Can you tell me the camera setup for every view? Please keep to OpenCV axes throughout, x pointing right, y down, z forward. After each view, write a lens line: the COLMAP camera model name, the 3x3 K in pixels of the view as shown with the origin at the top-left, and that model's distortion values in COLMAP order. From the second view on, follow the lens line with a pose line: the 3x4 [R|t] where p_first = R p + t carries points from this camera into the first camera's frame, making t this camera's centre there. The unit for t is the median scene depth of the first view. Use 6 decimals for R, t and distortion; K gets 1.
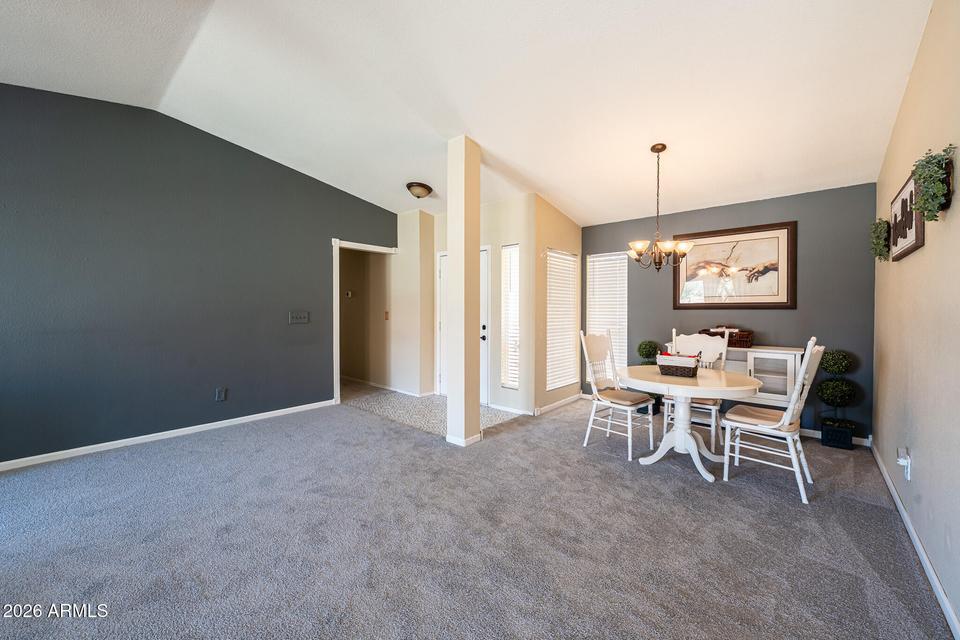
lens RADIAL K [[380.2, 0, 476.6], [0, 380.2, 313.6], [0, 0, 1]] dist [-0.001878, 0.001125]
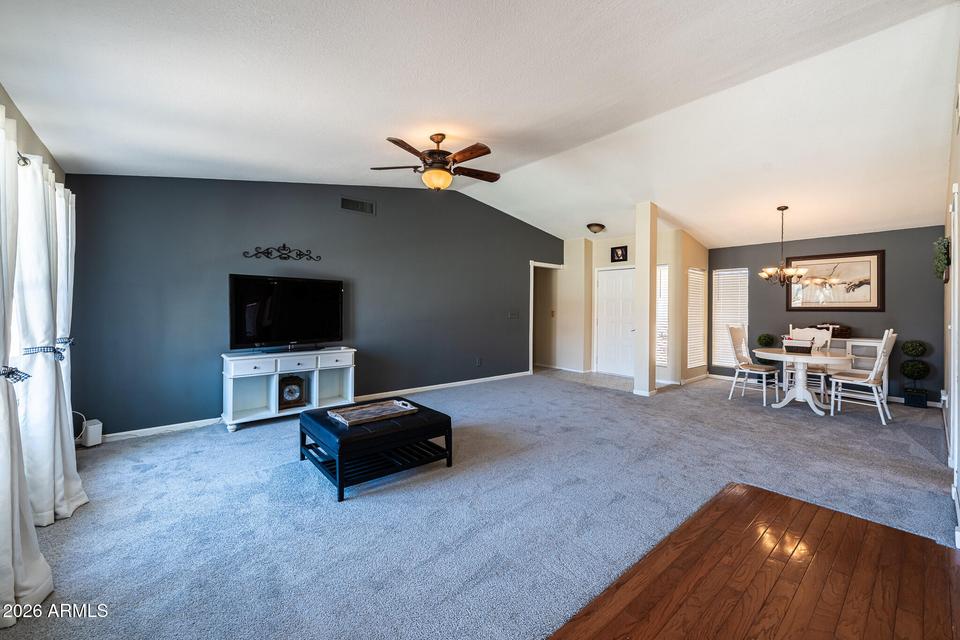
lens RADIAL K [[380.2, 0, 493.8], [0, 380.2, 307.8], [0, 0, 1]] dist [-0.001878, 0.001125]
pose [[0.991630, 0.007796, -0.128876, -0.429599], [-0.009873, 0.999831, -0.015485, 0.009960], [0.128733, 0.016628, 0.991540, -0.603710]]
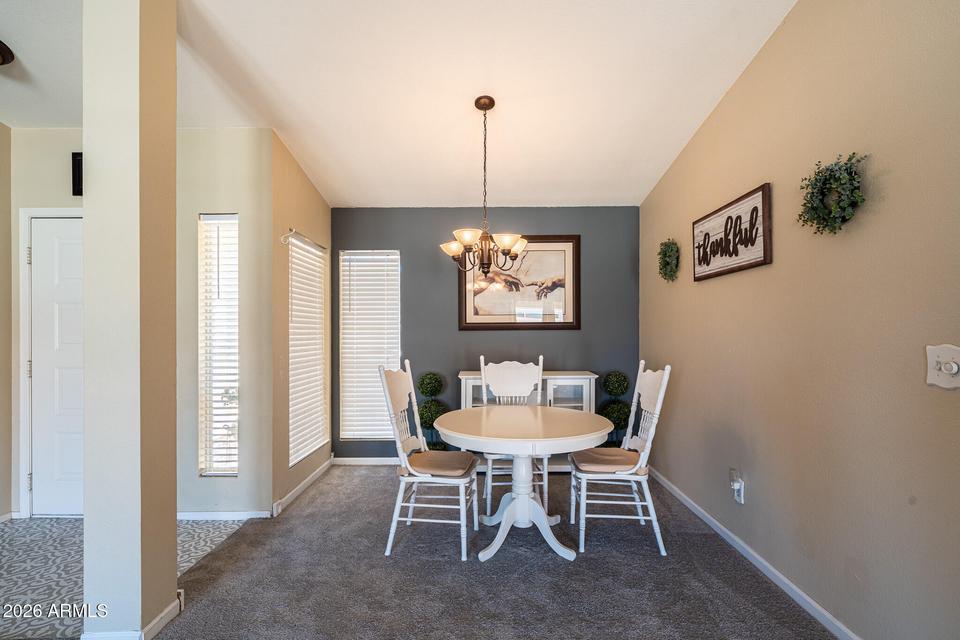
lens RADIAL K [[460.2, 0, 488.4], [0, 460.2, 331.5], [0, 0, 1]] dist [0.003719, -0.001622]
pose [[0.747057, -0.004269, 0.664746, -0.077594], [0.012264, 0.999898, -0.007360, -0.001796], [-0.664647, 0.013651, 0.747033, 0.310575]]
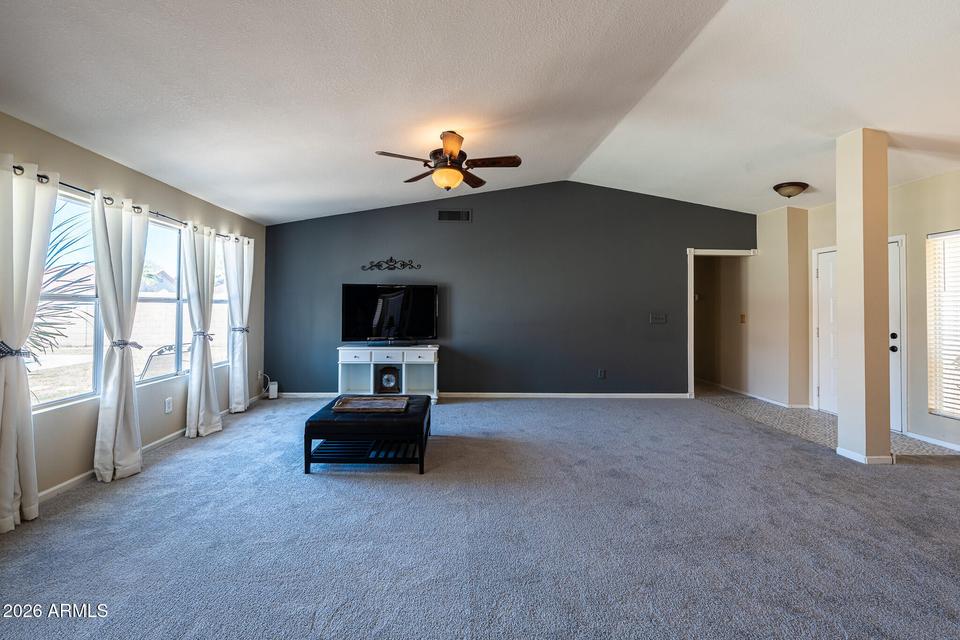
lens RADIAL K [[380.2, 0, 462.7], [0, 380.2, 301.5], [0, 0, 1]] dist [-0.001878, 0.001125]
pose [[0.683247, -0.008413, -0.730139, -0.021915], [-0.018427, 0.999416, -0.028759, 0.003995], [0.729955, 0.033104, 0.682693, -0.310988]]
